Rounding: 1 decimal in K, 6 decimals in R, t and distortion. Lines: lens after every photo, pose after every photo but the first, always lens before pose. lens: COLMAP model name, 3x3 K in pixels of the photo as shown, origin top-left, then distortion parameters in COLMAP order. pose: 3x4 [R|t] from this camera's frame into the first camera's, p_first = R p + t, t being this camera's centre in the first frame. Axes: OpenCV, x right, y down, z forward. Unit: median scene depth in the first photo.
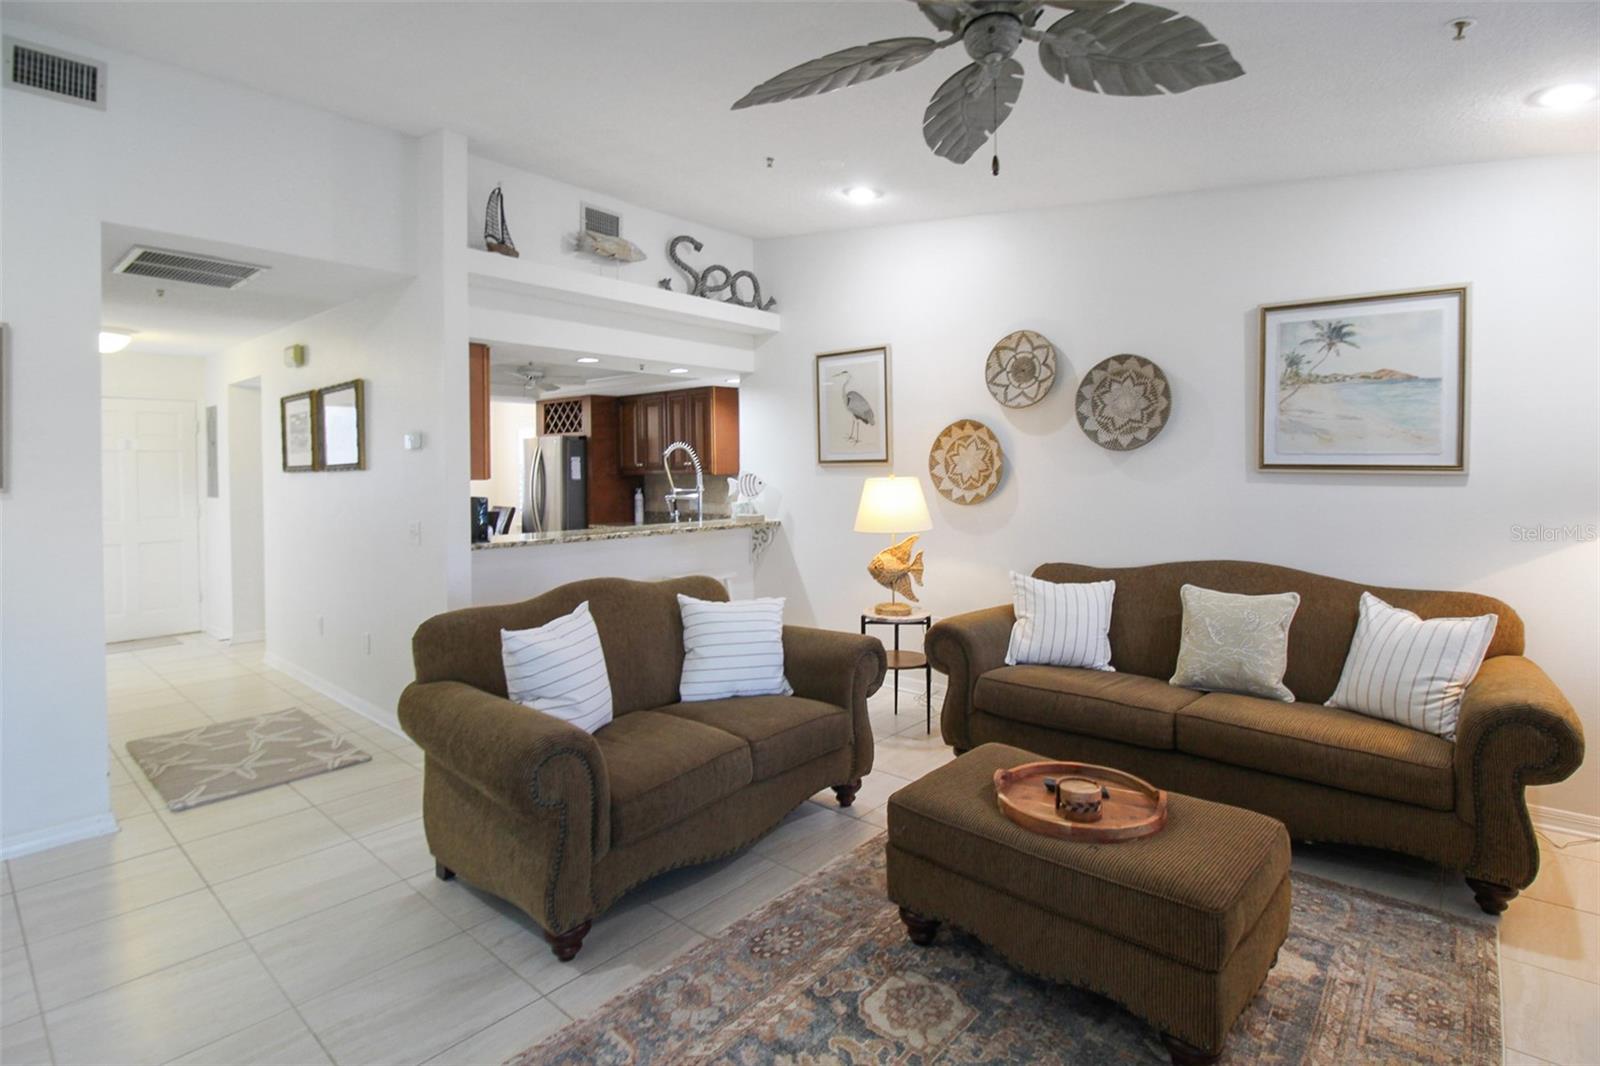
lens RADIAL K [[773.8, 0, 799.3], [0, 773.8, 489.3], [0, 0, 1]] dist [-0.004110, -0.001096]
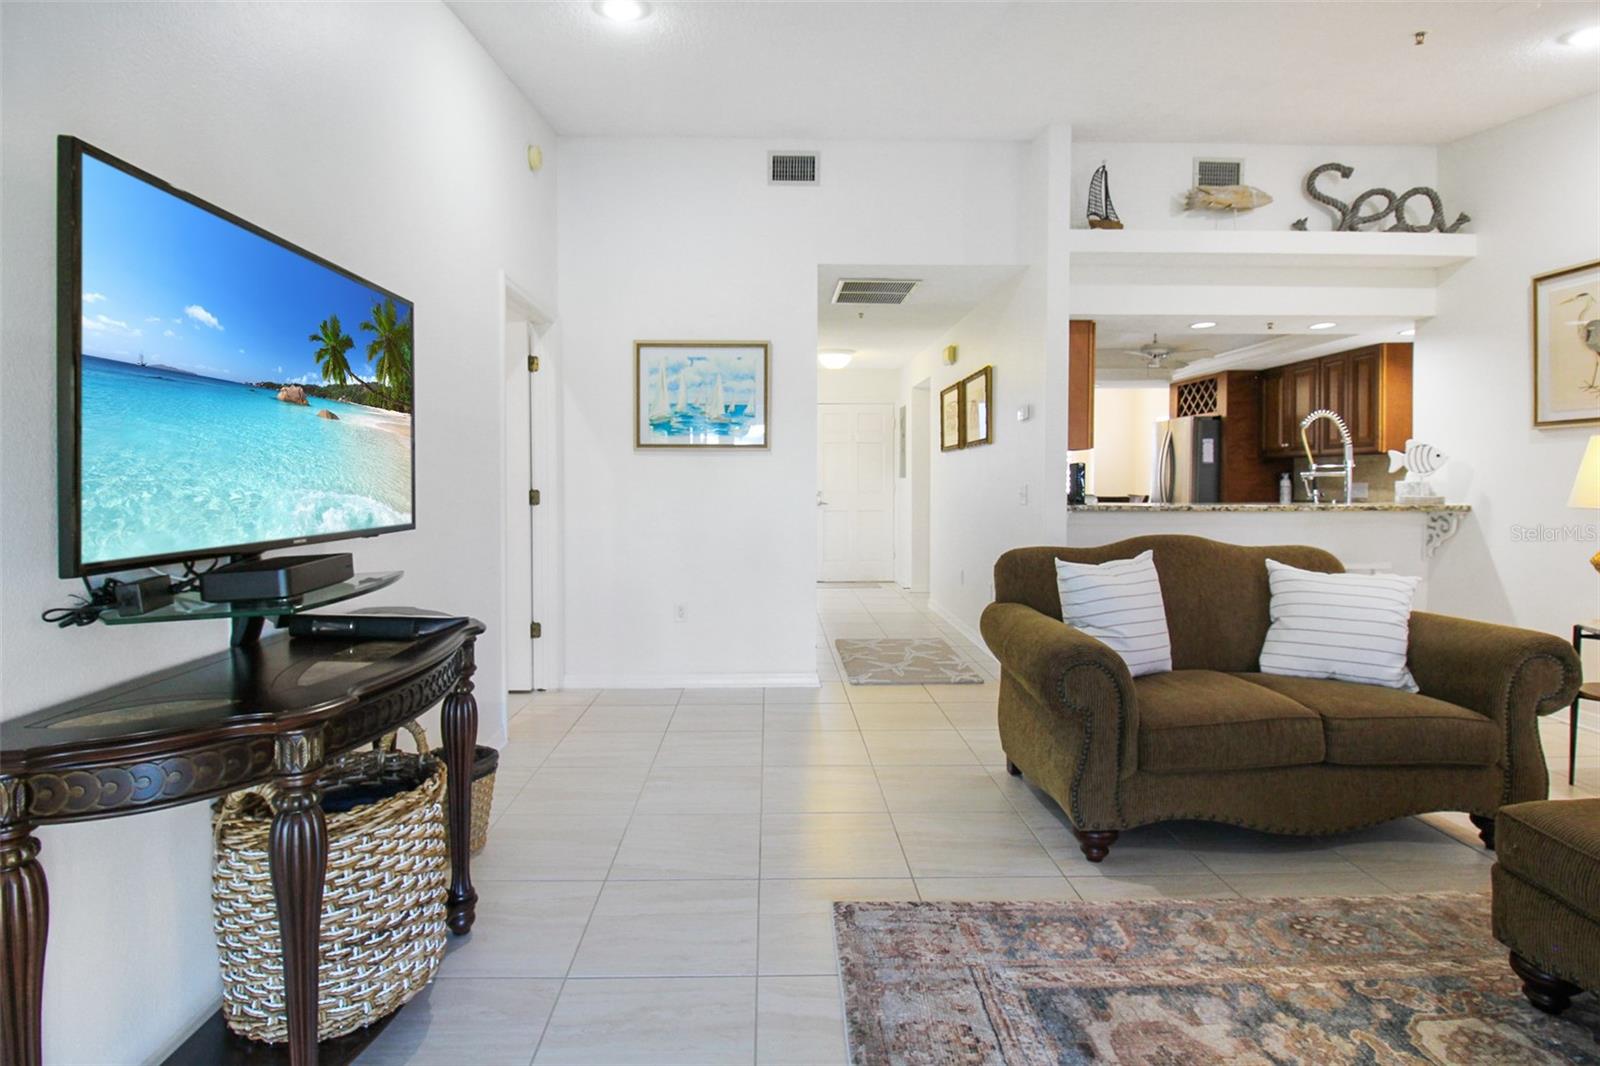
lens RADIAL K [[783.5, 0, 800.0], [0, 783.5, 533.0], [0, 0, 1]] dist [0.002552, -0.012670]
pose [[0.680785, 0.048228, -0.730893, 0.128395], [-0.020852, 0.998702, 0.046477, 0.065705], [0.732186, -0.016401, 0.680907, -0.032610]]
